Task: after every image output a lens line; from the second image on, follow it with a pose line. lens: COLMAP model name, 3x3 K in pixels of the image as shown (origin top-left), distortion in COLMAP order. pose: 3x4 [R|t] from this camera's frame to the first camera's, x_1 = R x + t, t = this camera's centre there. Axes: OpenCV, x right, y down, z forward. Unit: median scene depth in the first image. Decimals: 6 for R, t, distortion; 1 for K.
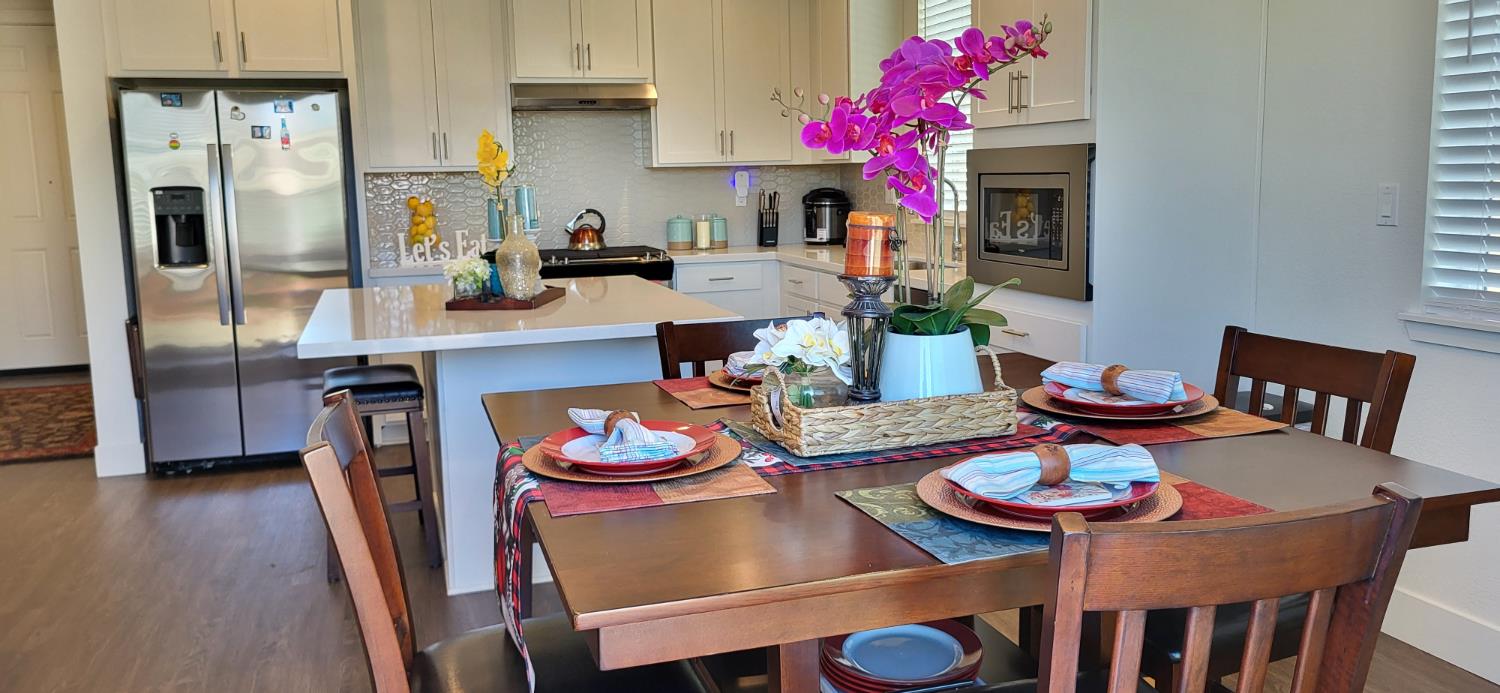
lens RADIAL K [[1146.7, 0, 751.2], [0, 1146.7, 324.5], [0, 0, 1]] dist [0.045187, -0.030337]
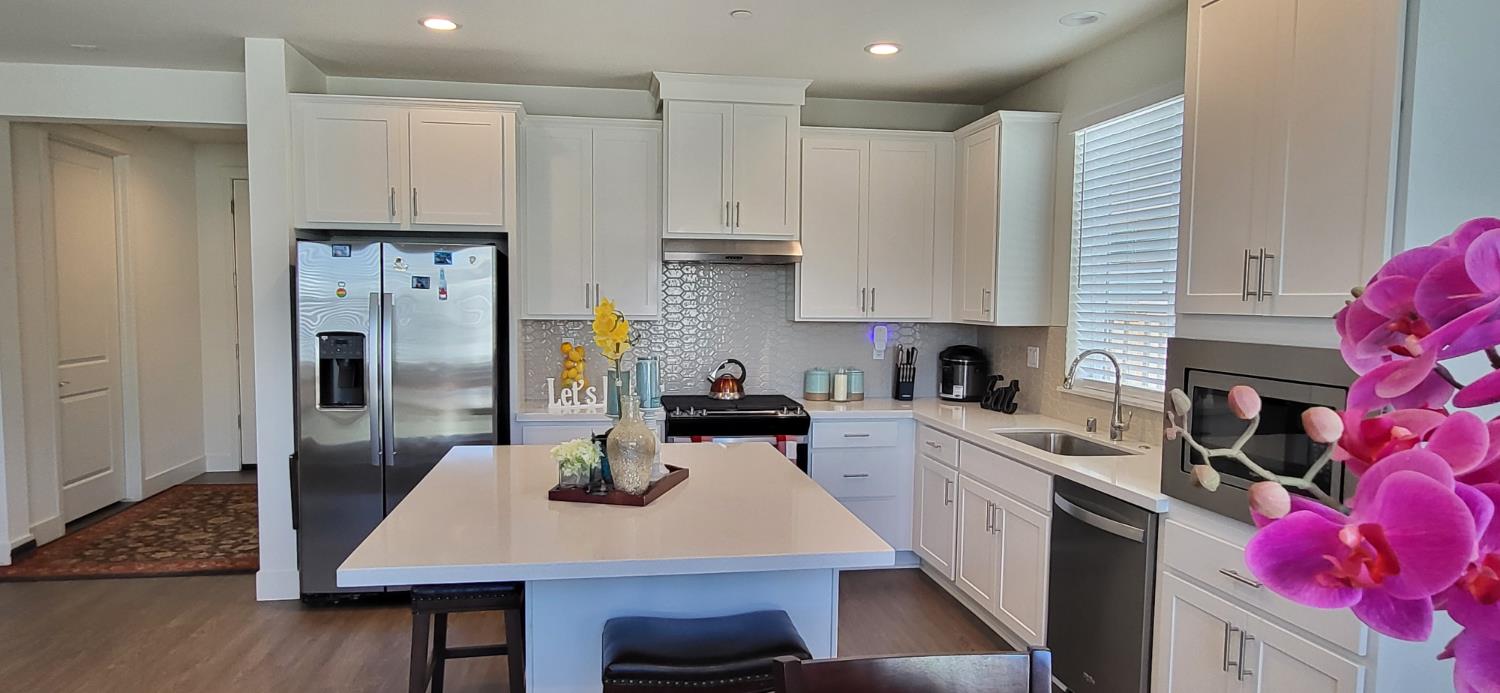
lens RADIAL K [[888.5, 0, 738.5], [0, 888.5, 359.7], [0, 0, 1]] dist [-0.003467, 0.008584]
pose [[0.988002, 0.043062, -0.148318, -0.016663], [-0.052184, 0.996942, -0.058172, -0.057374], [0.145359, 0.065214, 0.987227, 0.224219]]
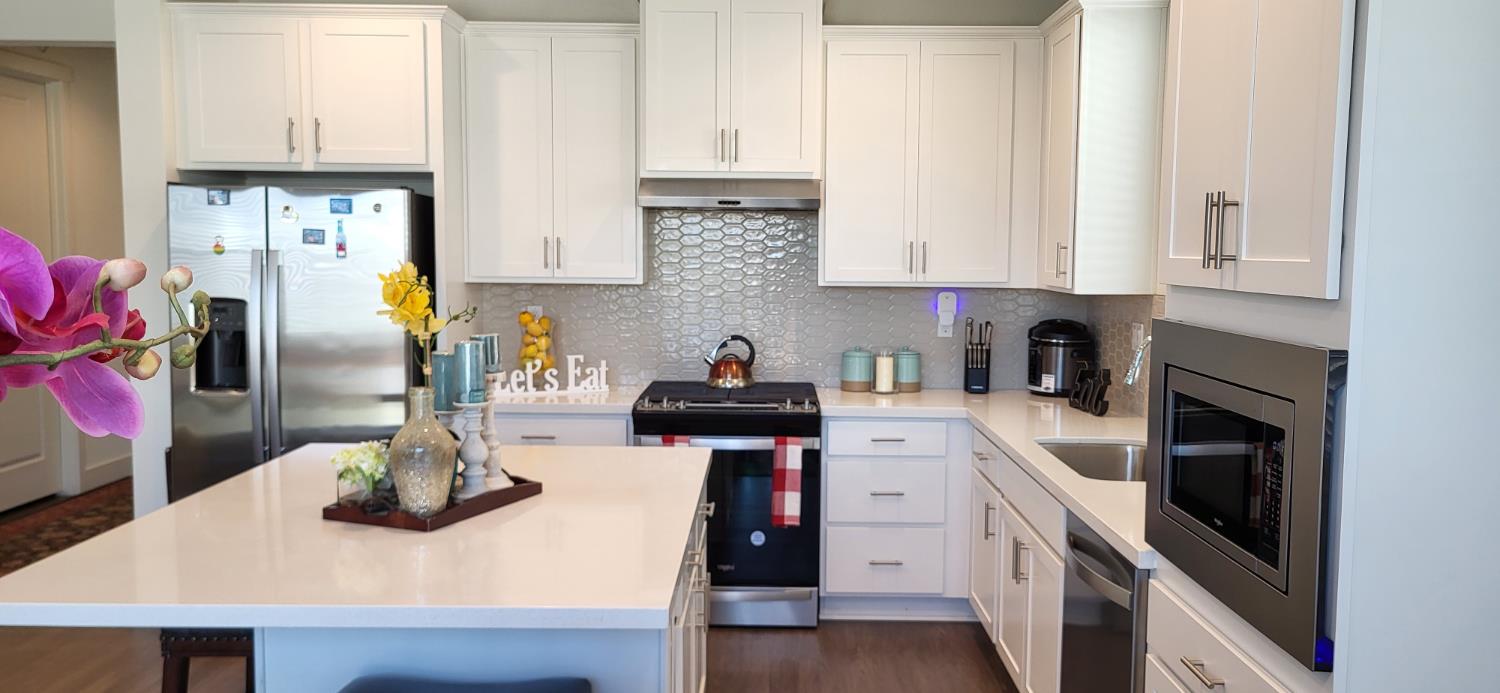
lens RADIAL K [[1146.7, 0, 762.9], [0, 1146.7, 337.7], [0, 0, 1]] dist [0.045187, -0.030337]
pose [[0.950996, 0.055678, -0.304150, 0.124135], [-0.070925, 0.996707, -0.039306, -0.073647], [0.300960, 0.058951, 0.951813, 0.271817]]
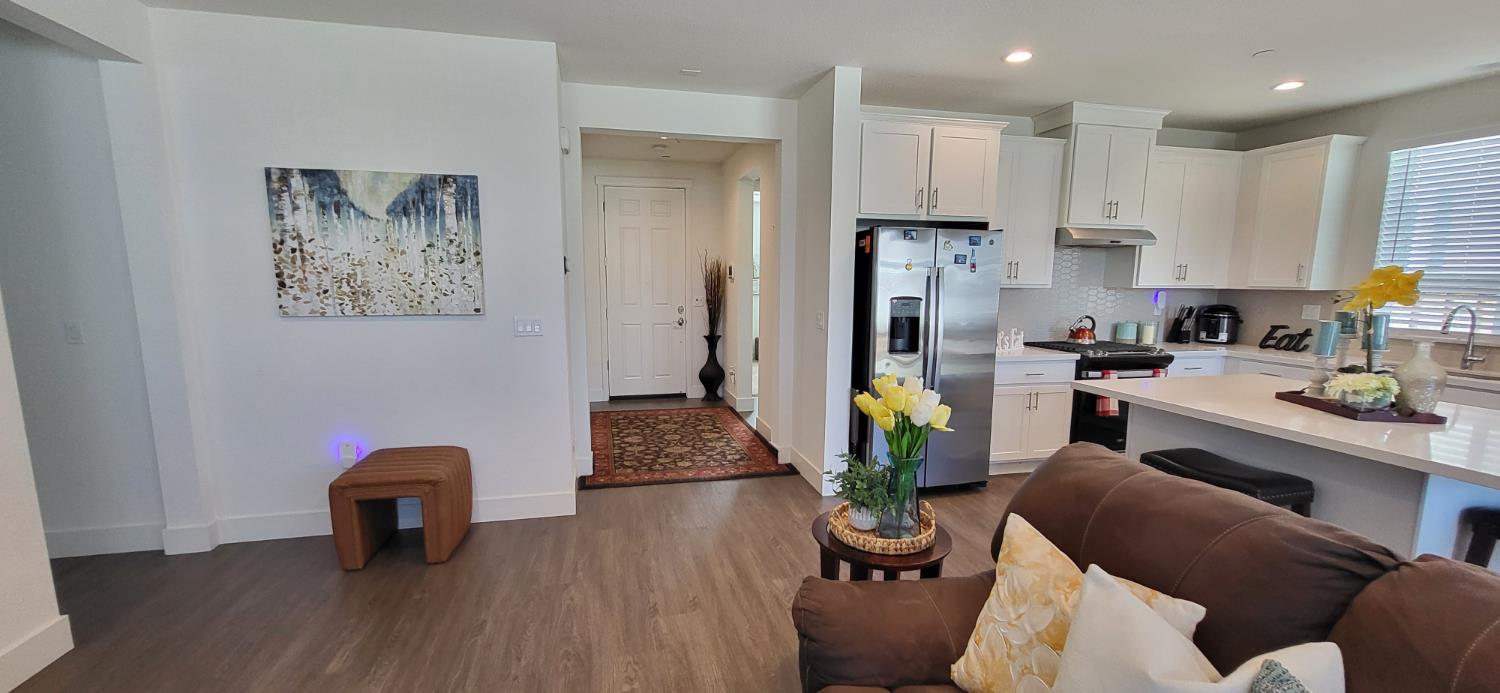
lens RADIAL K [[597.6, 0, 740.8], [0, 597.6, 362.0], [0, 0, 1]] dist [-0.000630, -0.000359]
pose [[0.996963, 0.040360, -0.066605, -0.557053], [-0.039576, 0.999131, 0.013057, -0.036792], [0.067075, -0.010381, 0.997694, 0.231836]]
